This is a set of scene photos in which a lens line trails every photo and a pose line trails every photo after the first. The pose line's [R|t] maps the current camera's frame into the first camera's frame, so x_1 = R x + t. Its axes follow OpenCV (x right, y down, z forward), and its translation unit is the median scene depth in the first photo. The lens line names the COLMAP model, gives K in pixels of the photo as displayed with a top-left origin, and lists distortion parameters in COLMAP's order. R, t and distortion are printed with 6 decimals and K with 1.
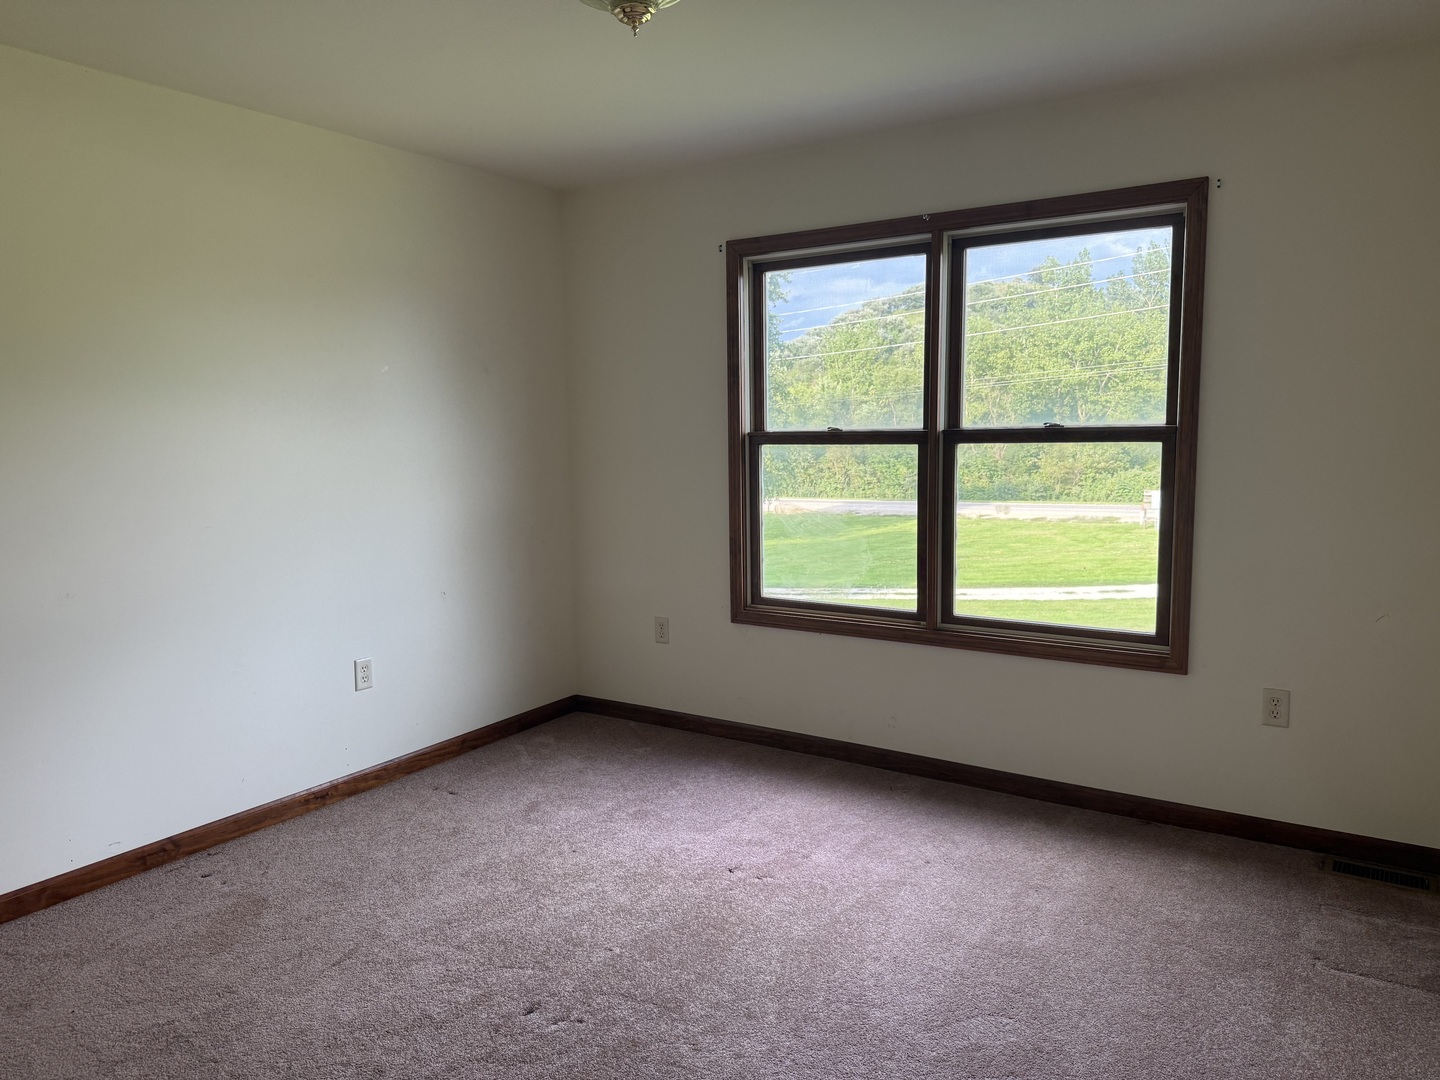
lens RADIAL K [[1022.2, 0, 725.2], [0, 1022.2, 541.3], [0, 0, 1]] dist [0.042025, -0.060603]
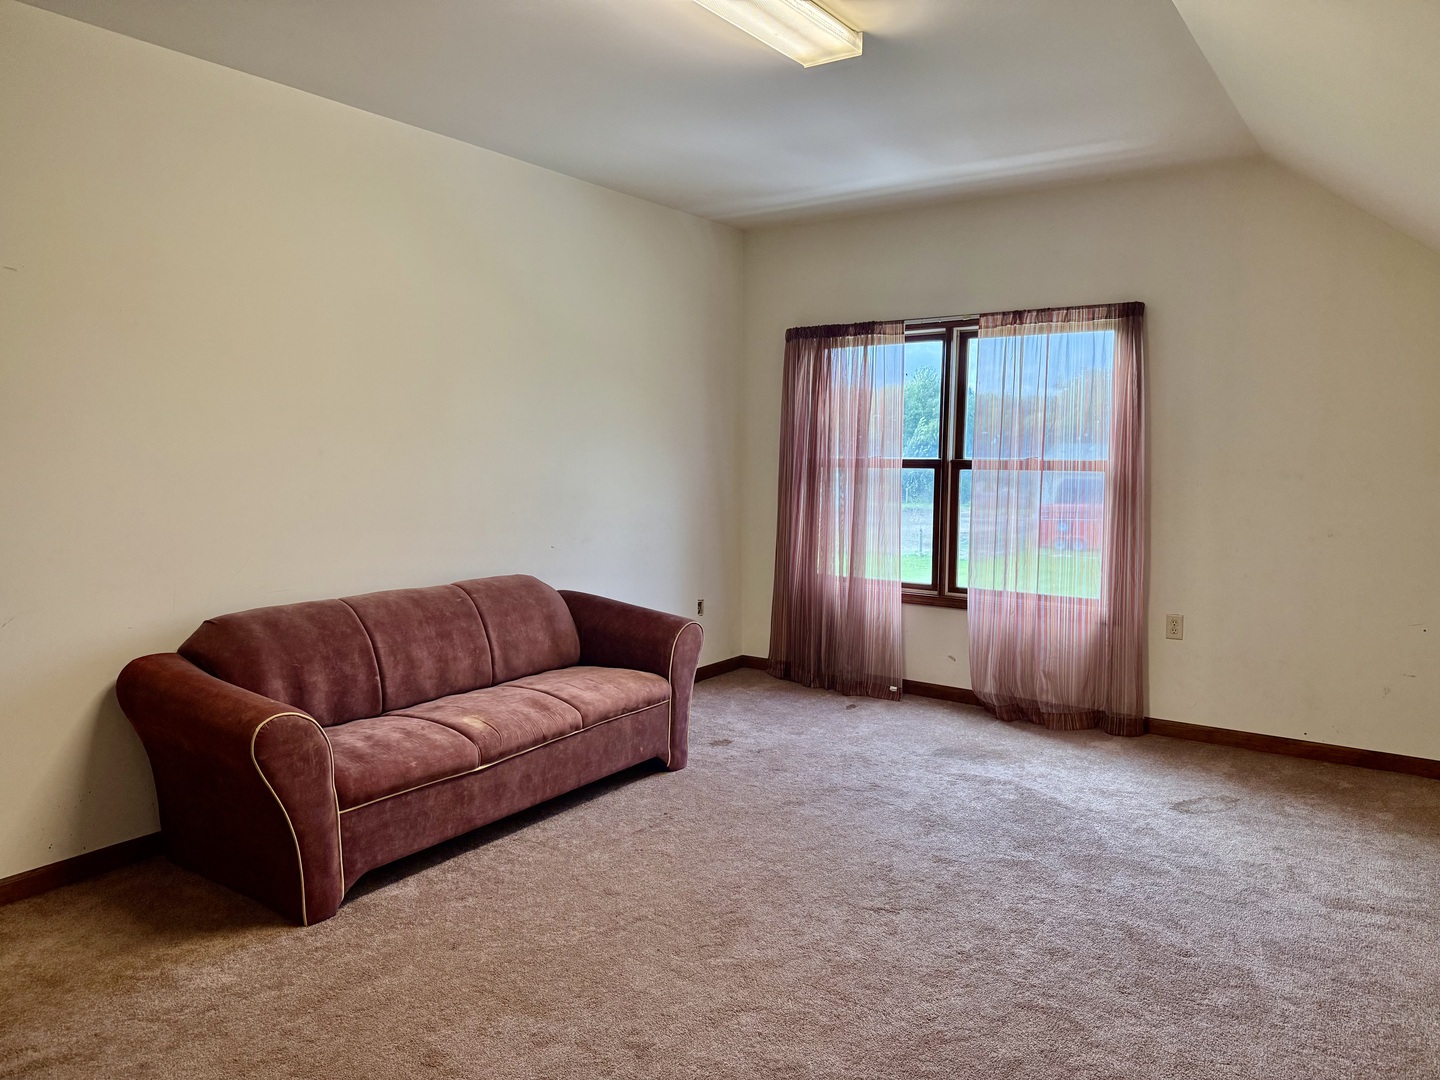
lens RADIAL K [[1022.2, 0, 725.2], [0, 1022.2, 541.3], [0, 0, 1]] dist [0.042025, -0.060603]
pose [[0.999422, 0.032705, -0.009269, -0.083782], [-0.033334, 0.996342, -0.078690, 0.119809], [0.006661, 0.078953, 0.996856, -0.405044]]
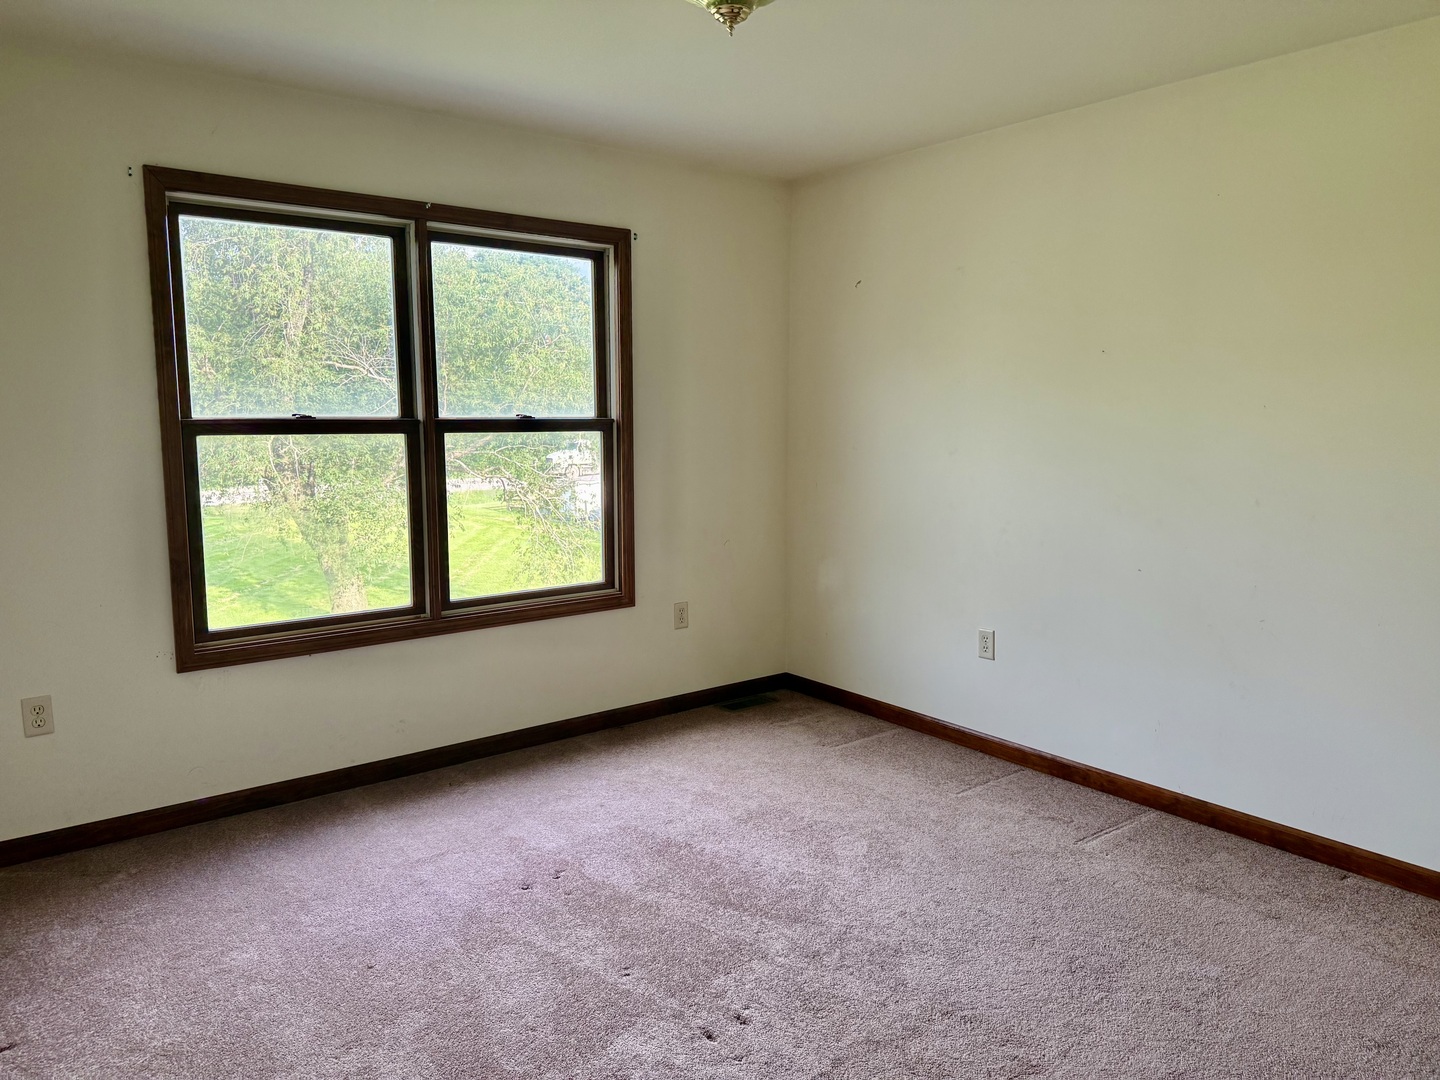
lens RADIAL K [[1008.0, 0, 720.2], [0, 1008.0, 528.0], [0, 0, 1]] dist [0.127340, -0.179829]
pose [[0.311806, -0.097383, 0.945142, -0.673996], [0.103213, 0.992319, 0.068194, -0.043263], [-0.944523, 0.076287, 0.319463, 0.434022]]
